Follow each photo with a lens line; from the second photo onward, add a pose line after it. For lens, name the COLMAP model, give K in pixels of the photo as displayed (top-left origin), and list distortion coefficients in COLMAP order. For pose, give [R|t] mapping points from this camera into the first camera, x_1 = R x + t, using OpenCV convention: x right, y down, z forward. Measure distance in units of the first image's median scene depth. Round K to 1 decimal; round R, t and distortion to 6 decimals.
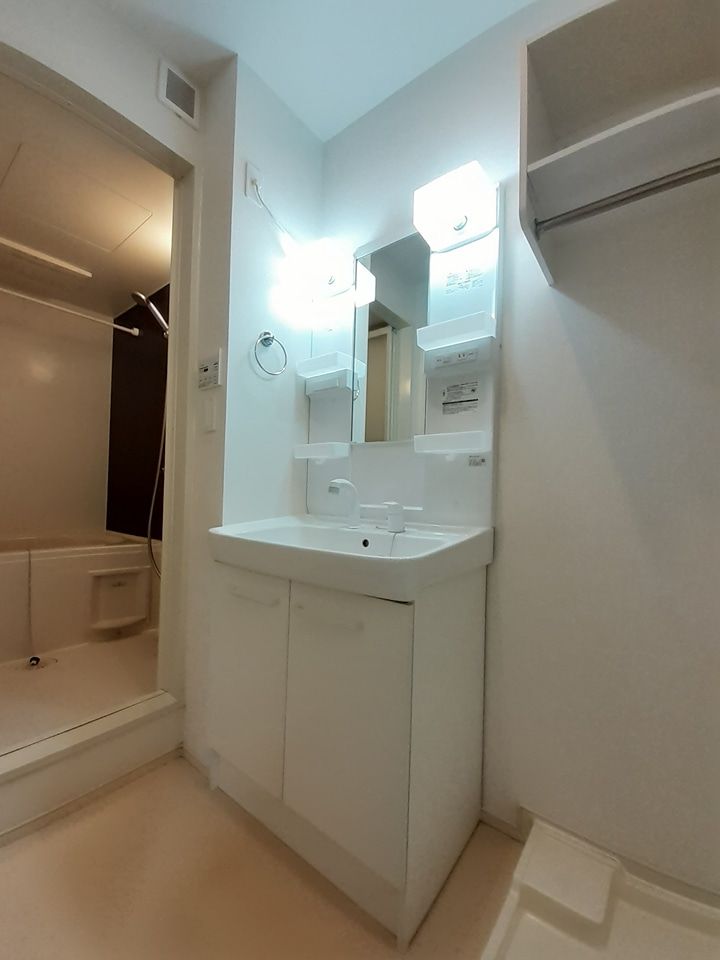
lens RADIAL K [[389.0, 0, 360.0], [0, 389.0, 480.0], [0, 0, 1]] dist [-0.000230, -0.000071]
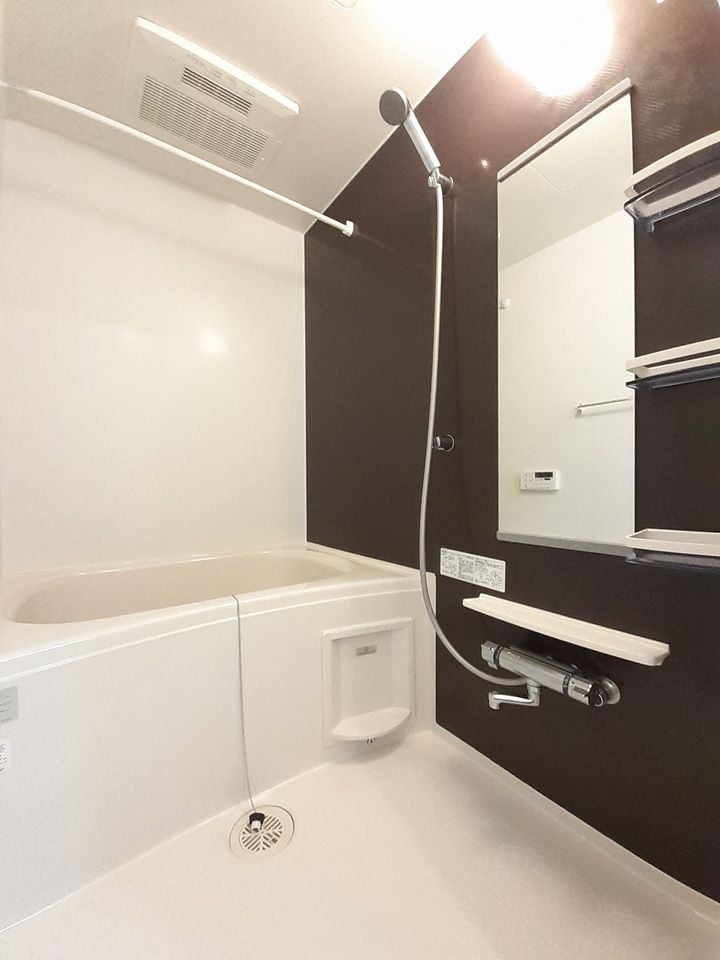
lens RADIAL K [[389.0, 0, 360.0], [0, 389.0, 480.0], [0, 0, 1]] dist [-0.000230, -0.000071]
pose [[0.955279, -0.028412, -0.294337, -0.465700], [0.032744, 0.999416, 0.009797, 0.020411], [0.293887, -0.018997, 0.955651, 0.482178]]
